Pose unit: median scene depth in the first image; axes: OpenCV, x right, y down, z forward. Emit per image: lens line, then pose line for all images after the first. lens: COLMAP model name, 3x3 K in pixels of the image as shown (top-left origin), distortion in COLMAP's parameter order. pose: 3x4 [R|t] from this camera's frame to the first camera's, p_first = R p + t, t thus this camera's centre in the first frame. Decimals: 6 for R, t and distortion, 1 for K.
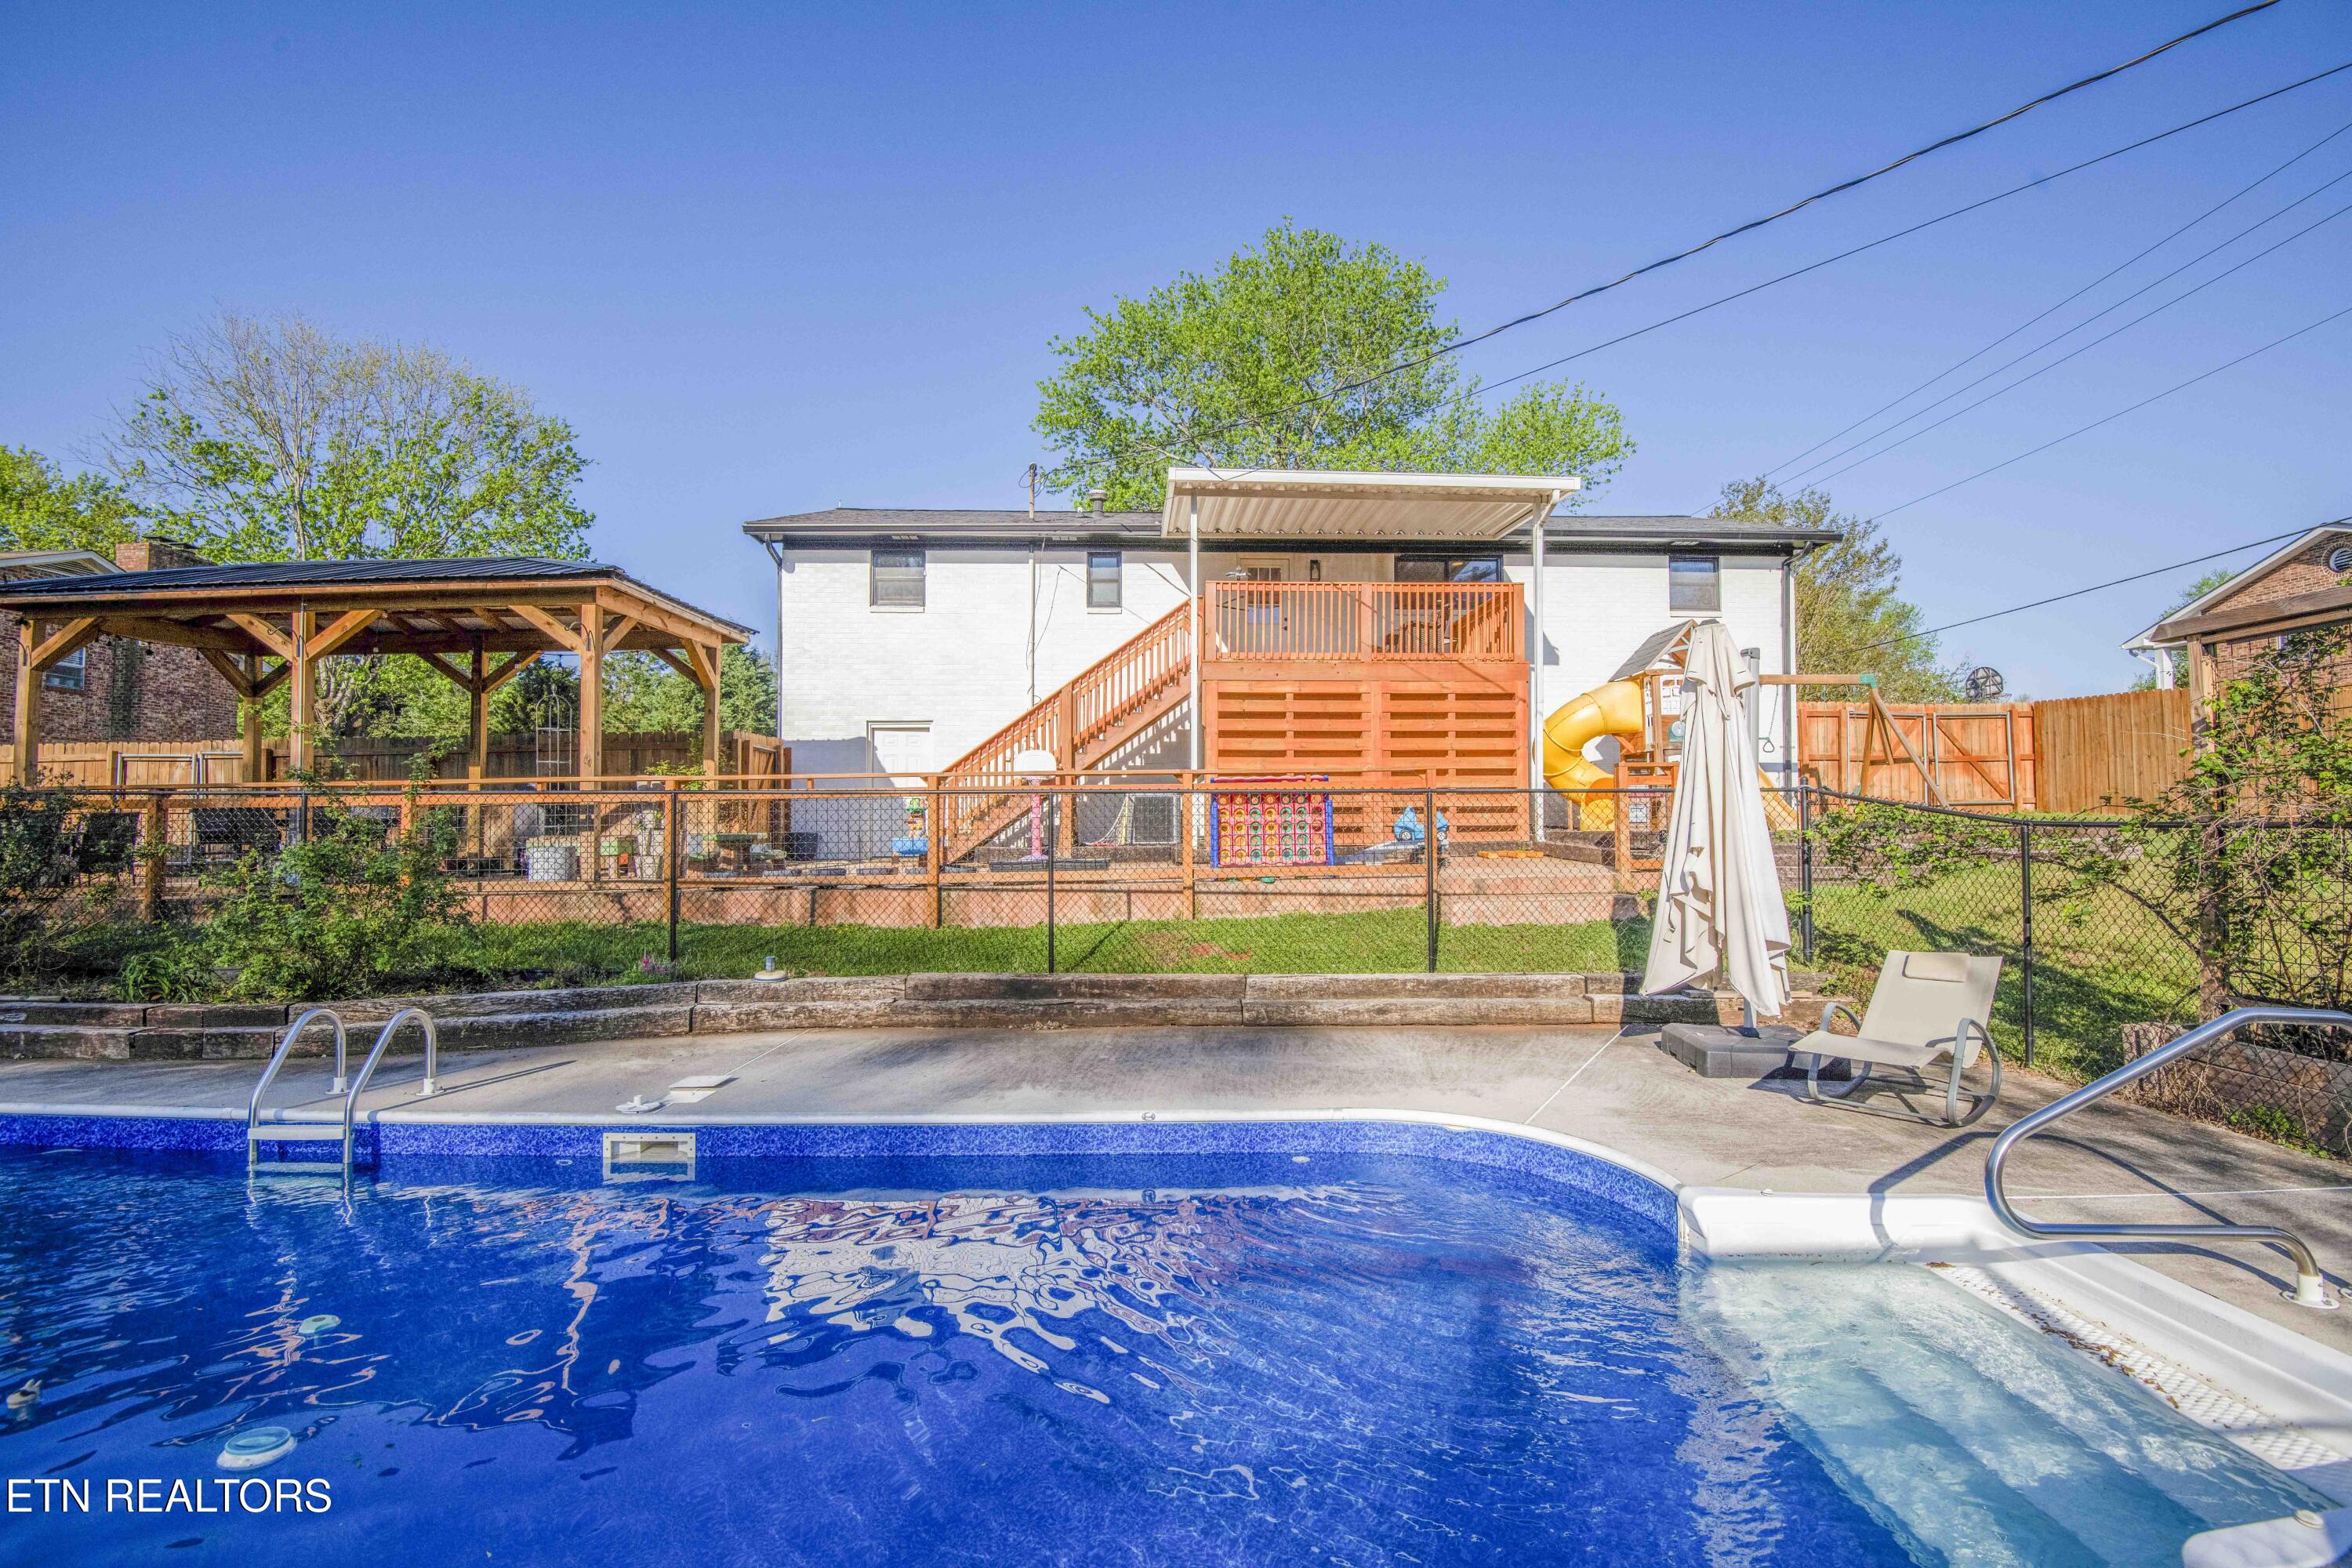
lens RADIAL K [[1088.4, 0, 1181.4], [0, 1088.4, 784.3], [0, 0, 1]] dist [-0.026737, -0.008282]
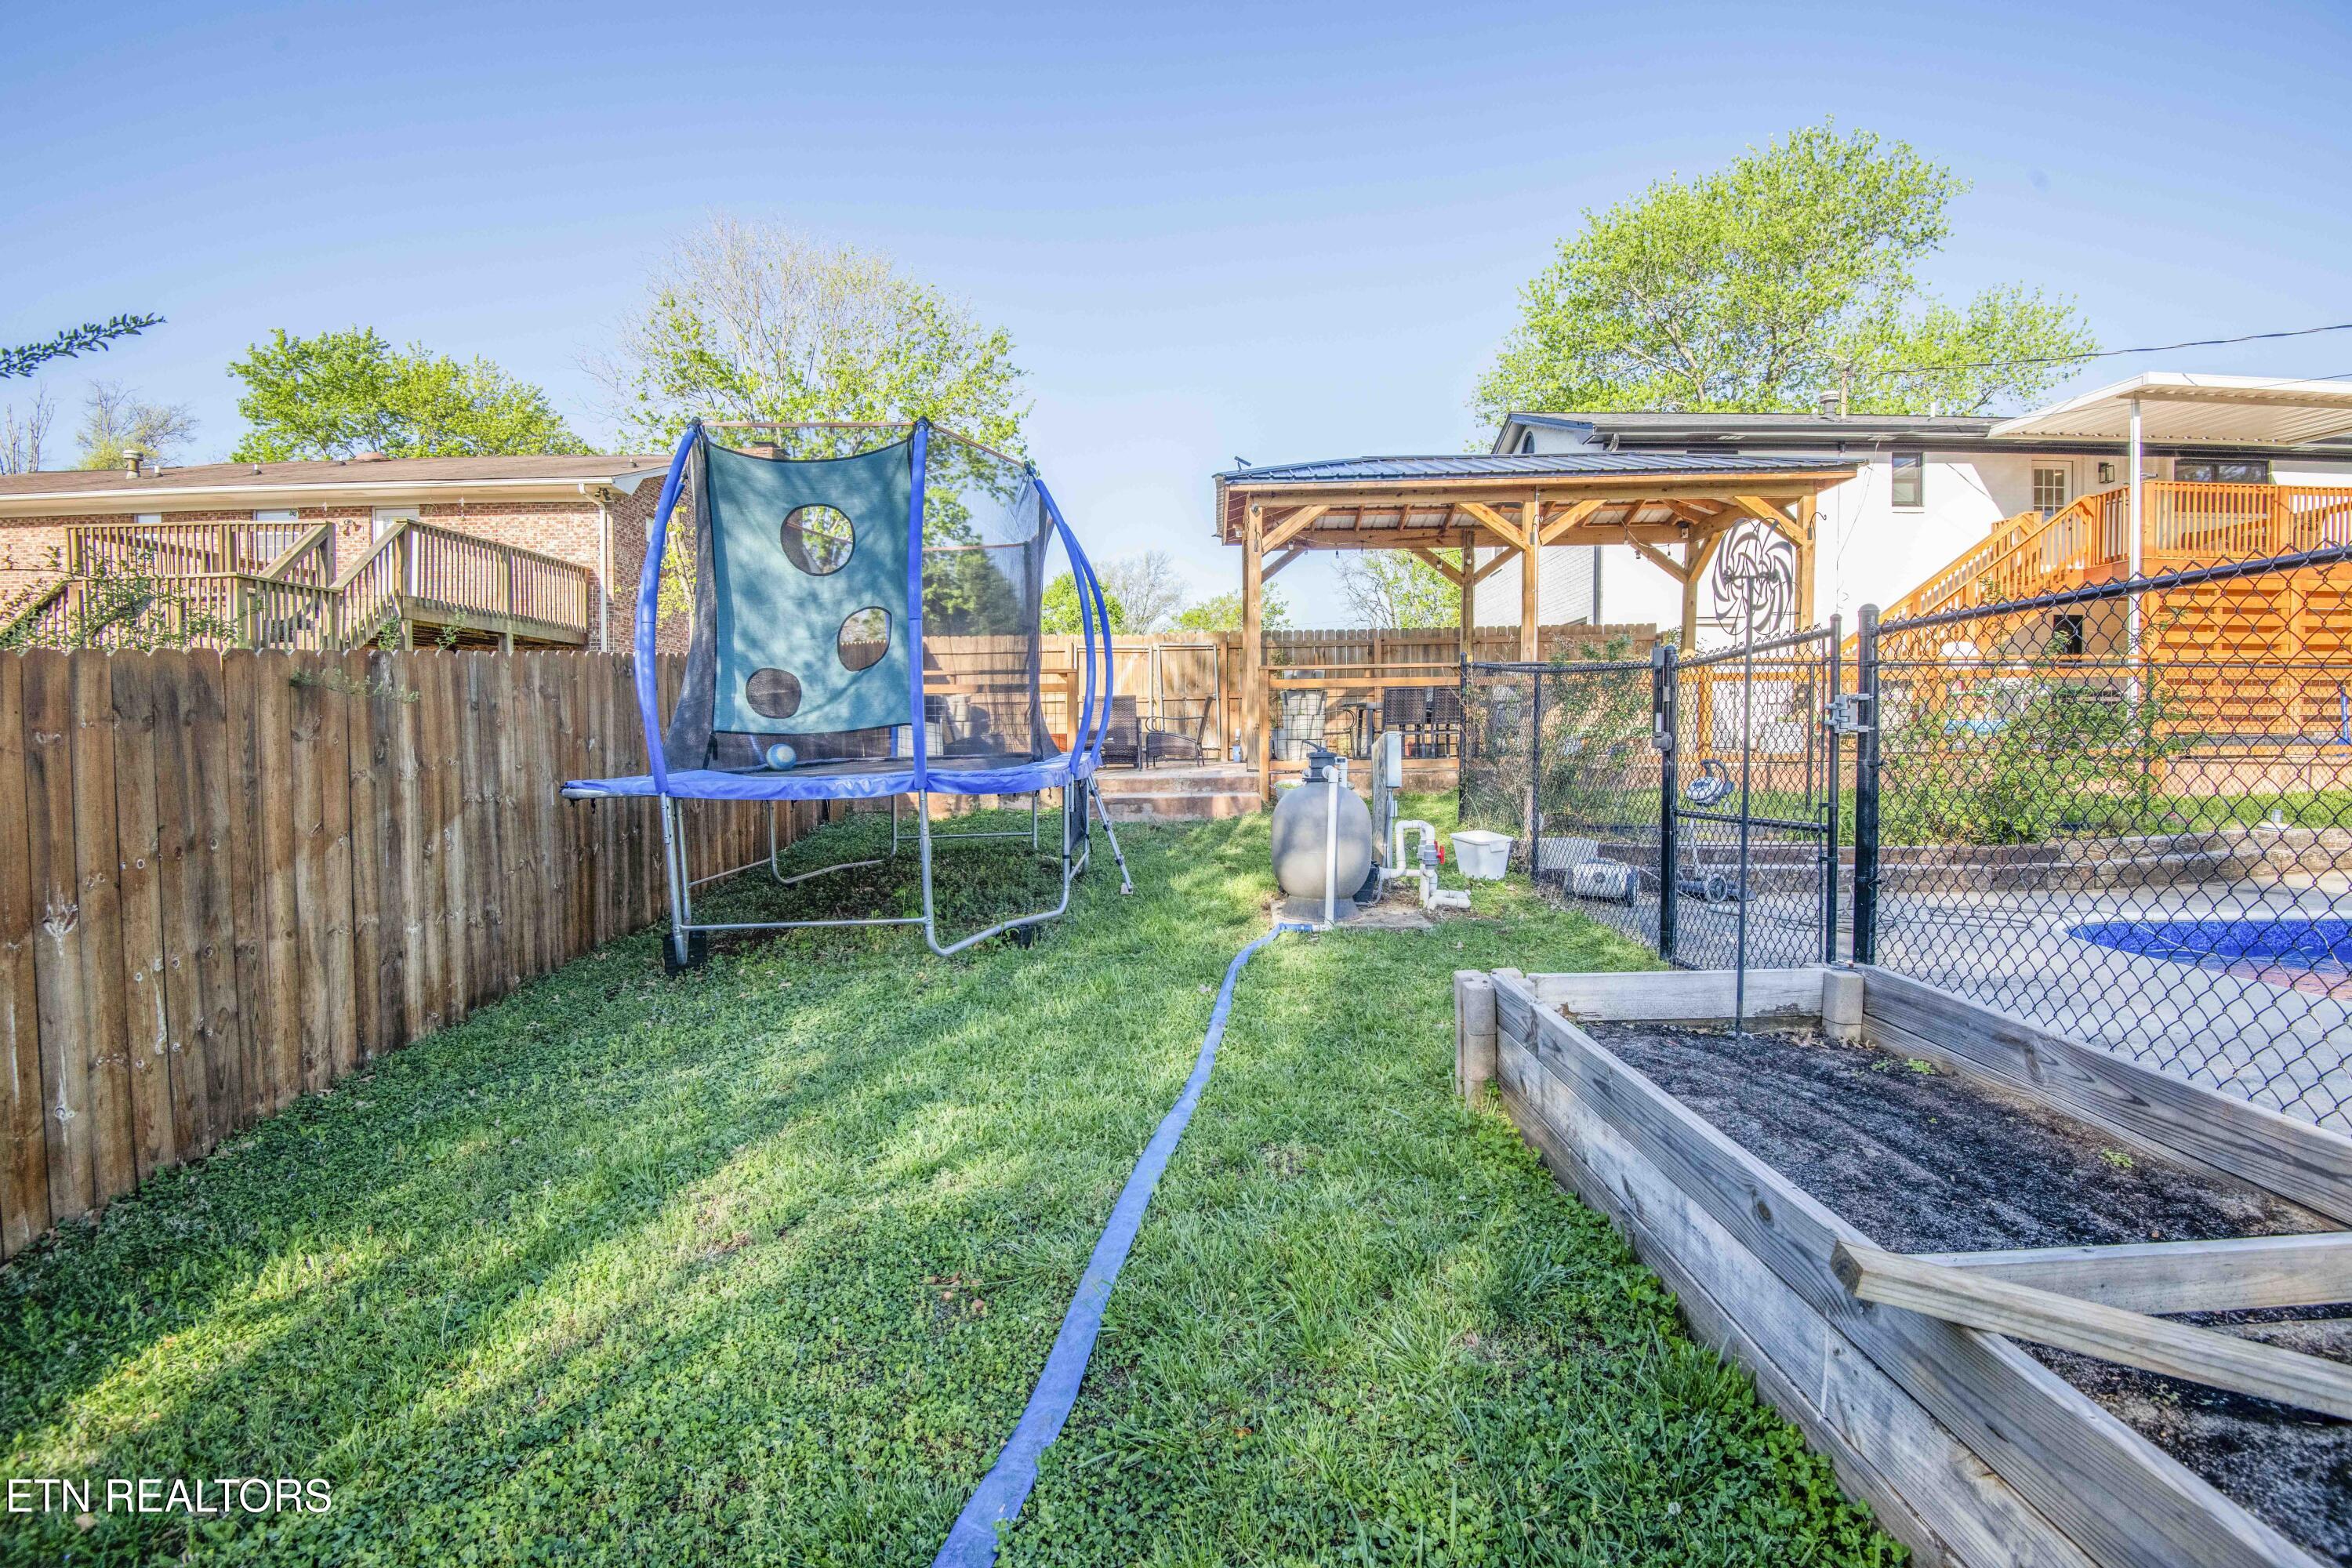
lens RADIAL K [[1088.4, 0, 1183.7], [0, 1088.4, 788.4], [0, 0, 1]] dist [-0.026737, -0.008282]
pose [[0.999809, -0.003163, -0.019274, -1.138305], [0.004729, 0.996644, 0.081723, 0.026812], [0.018951, -0.081798, 0.996469, -0.075357]]
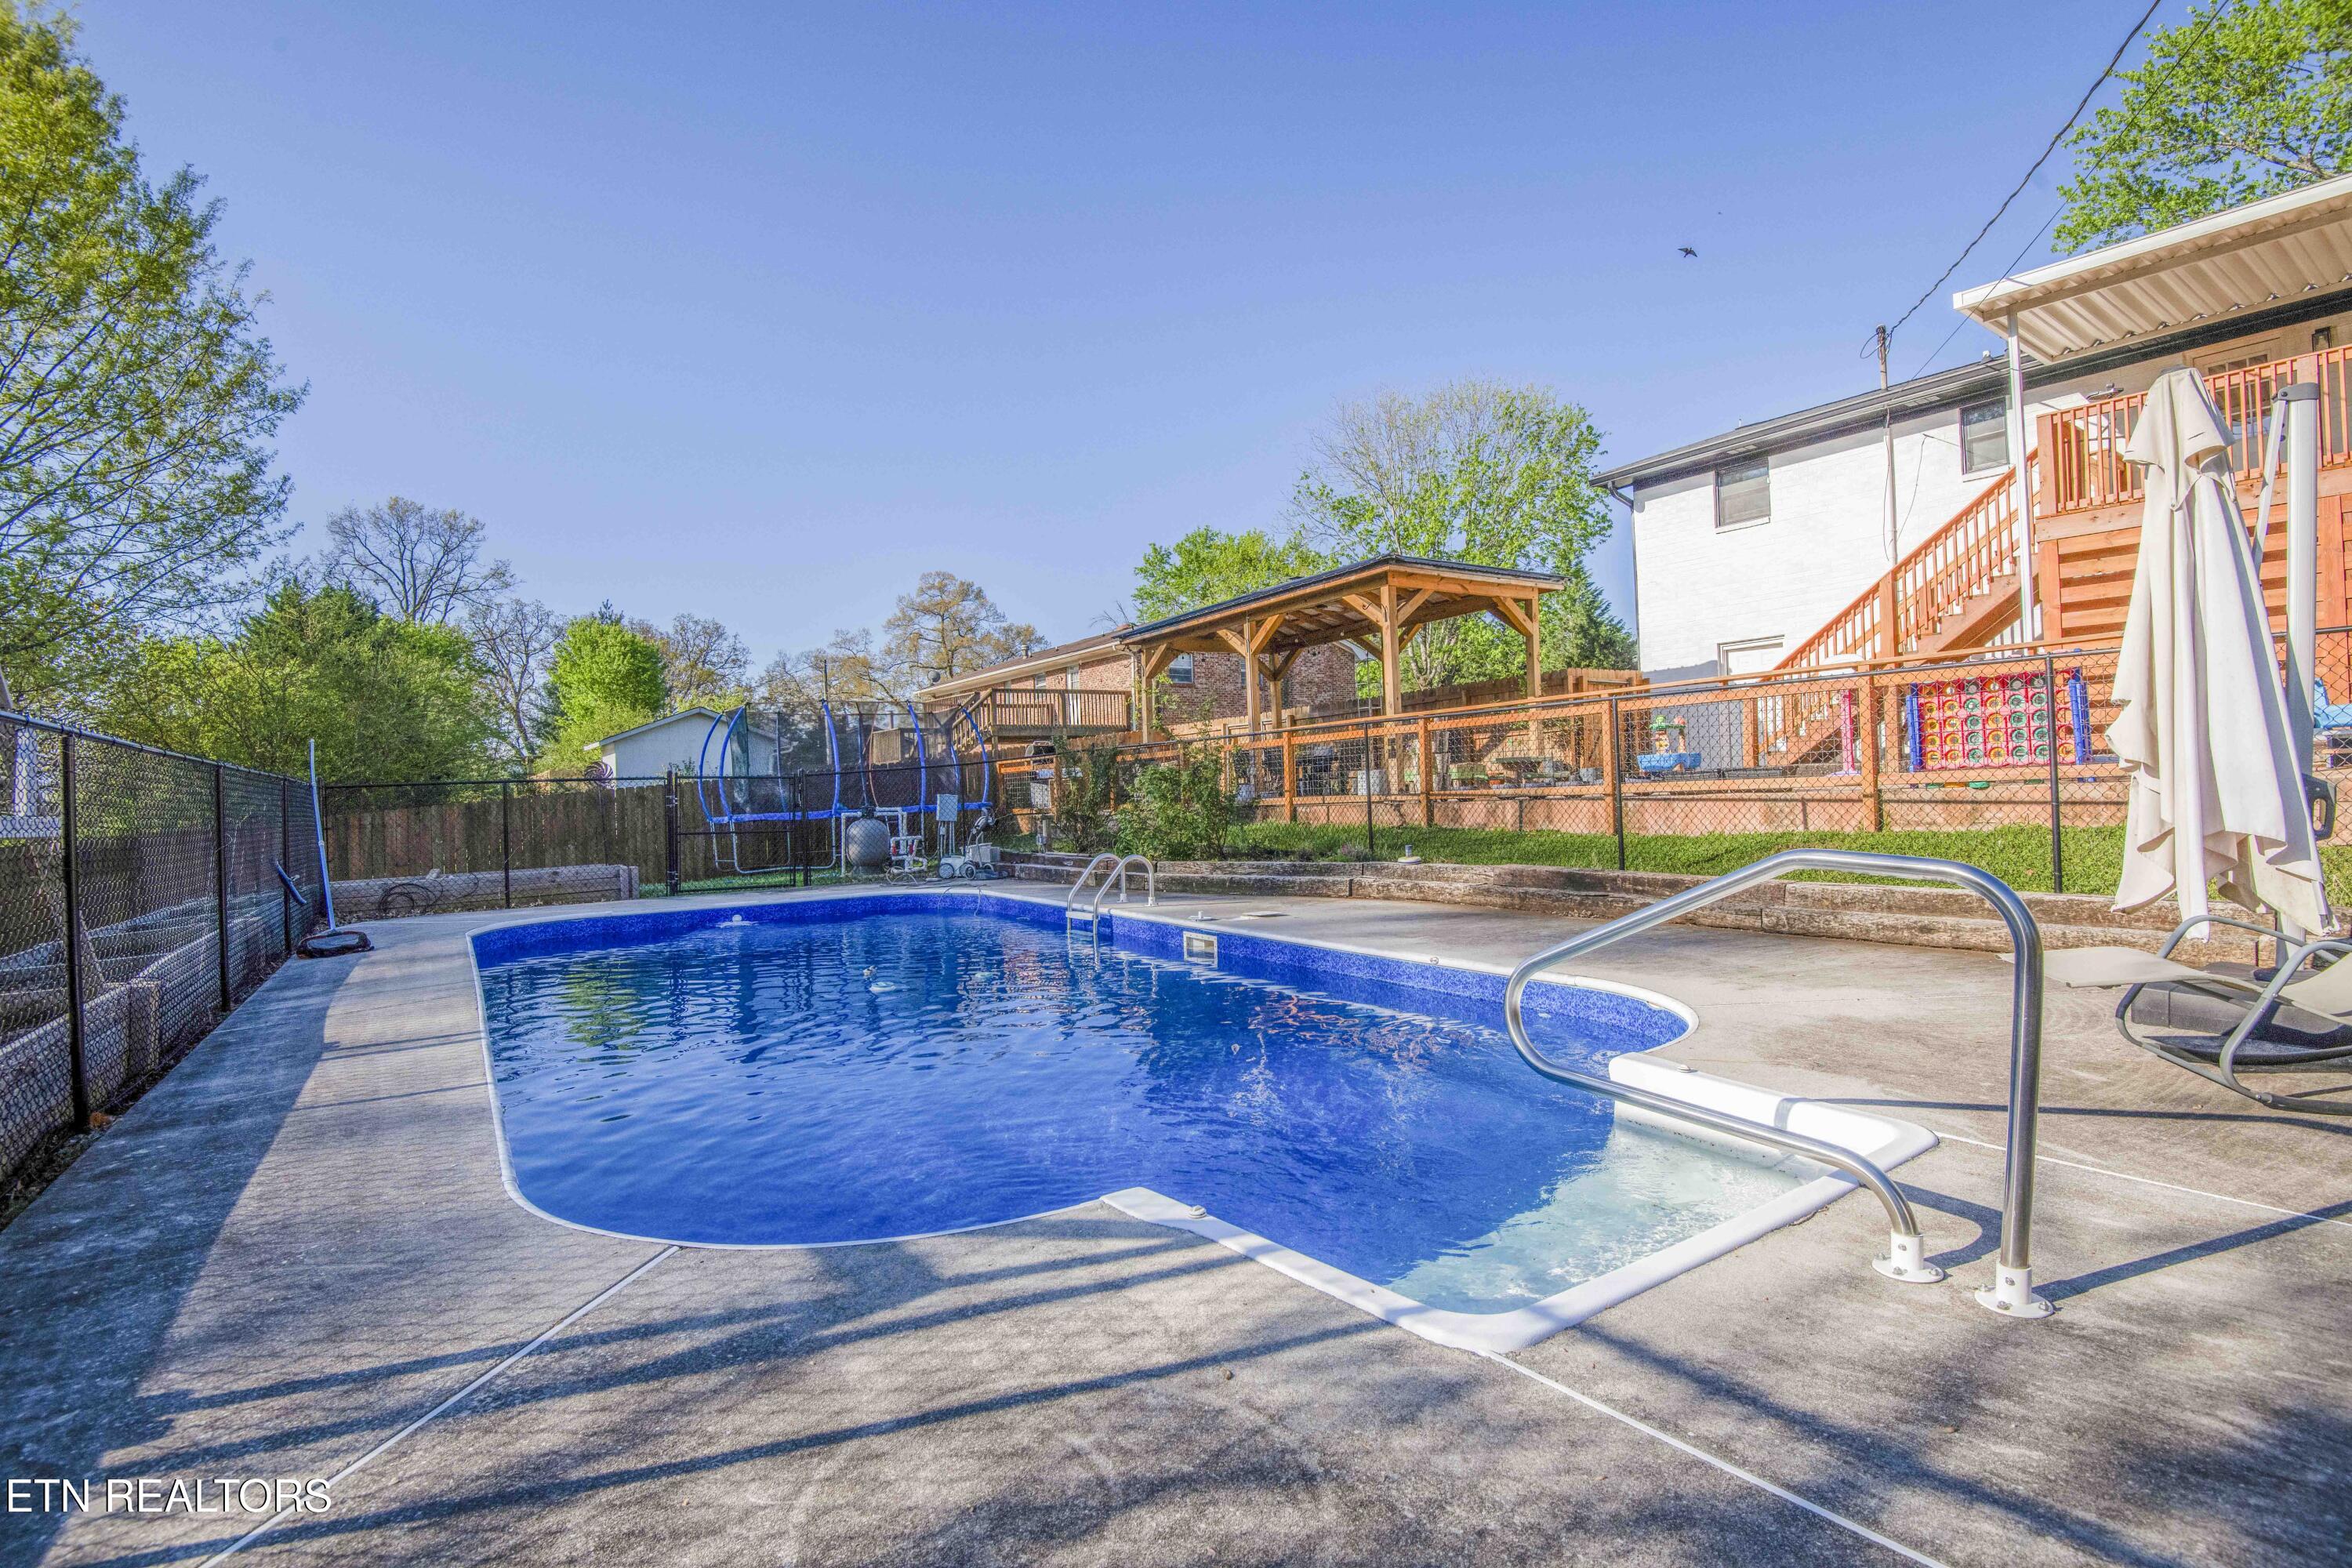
lens RADIAL K [[1088.4, 0, 1174.0], [0, 1088.4, 785.1], [0, 0, 1]] dist [-0.026737, -0.008282]
pose [[0.537195, -0.017459, -0.843277, 0.423678], [0.059307, 0.998093, 0.017116, 0.037373], [0.841371, -0.059206, 0.537206, 0.059600]]
